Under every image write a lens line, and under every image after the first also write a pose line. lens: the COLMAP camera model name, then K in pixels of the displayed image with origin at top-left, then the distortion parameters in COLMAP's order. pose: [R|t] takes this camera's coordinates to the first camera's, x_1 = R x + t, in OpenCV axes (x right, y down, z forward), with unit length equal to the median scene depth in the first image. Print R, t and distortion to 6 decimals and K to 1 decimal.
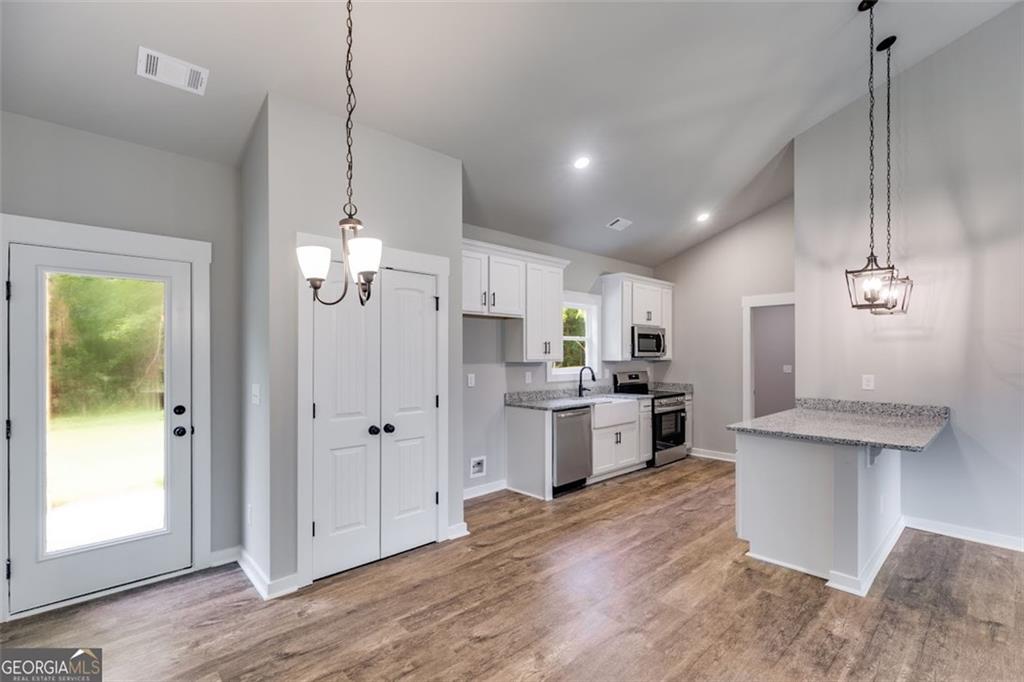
lens RADIAL K [[466.4, 0, 520.6], [0, 466.4, 352.6], [0, 0, 1]] dist [0.003819, 0.000013]
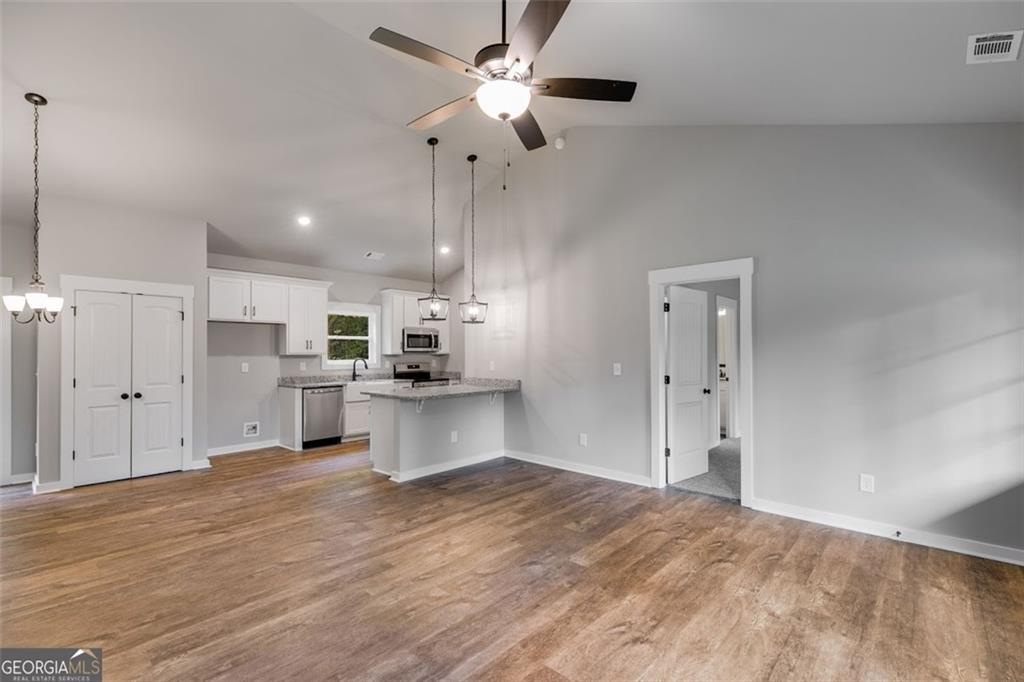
lens RADIAL K [[466.4, 0, 525.6], [0, 466.4, 346.9], [0, 0, 1]] dist [0.003819, 0.000013]
pose [[0.996462, -0.002937, 0.083990, 0.577565], [0.003638, 0.999960, -0.008199, 0.010220], [-0.083963, 0.008475, 0.996433, -0.446564]]
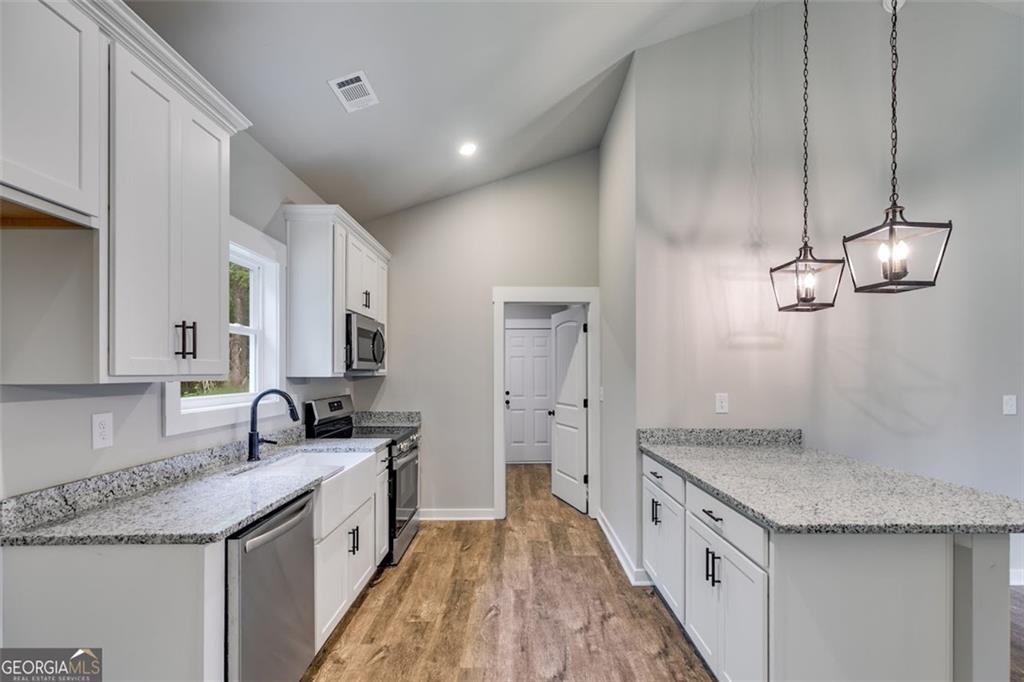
lens RADIAL K [[466.4, 0, 522.0], [0, 466.4, 370.9], [0, 0, 1]] dist [0.003819, 0.000013]
pose [[0.675252, 0.003320, 0.737580, -0.027614], [-0.007100, 0.999973, 0.001999, 0.009620], [-0.737553, -0.006587, 0.675257, 0.585562]]
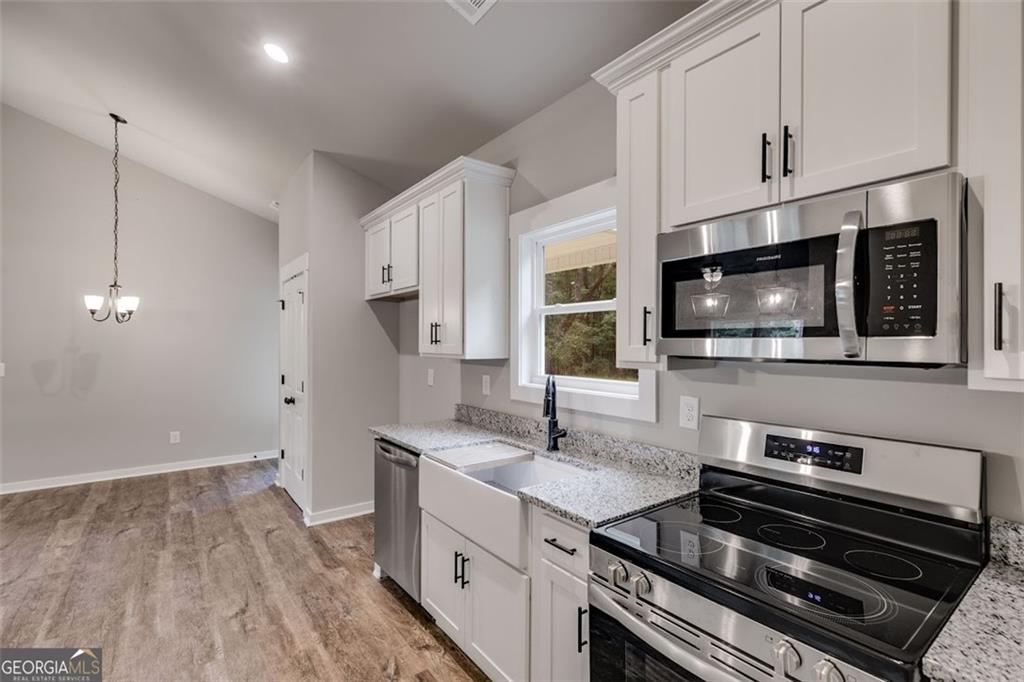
lens RADIAL K [[466.4, 0, 521.2], [0, 466.4, 338.7], [0, 0, 1]] dist [0.003819, 0.000013]
pose [[-0.106832, -0.006567, -0.994255, 0.607992], [0.006379, 0.999953, -0.007290, 0.000777], [0.994257, -0.007121, -0.106785, 1.146808]]
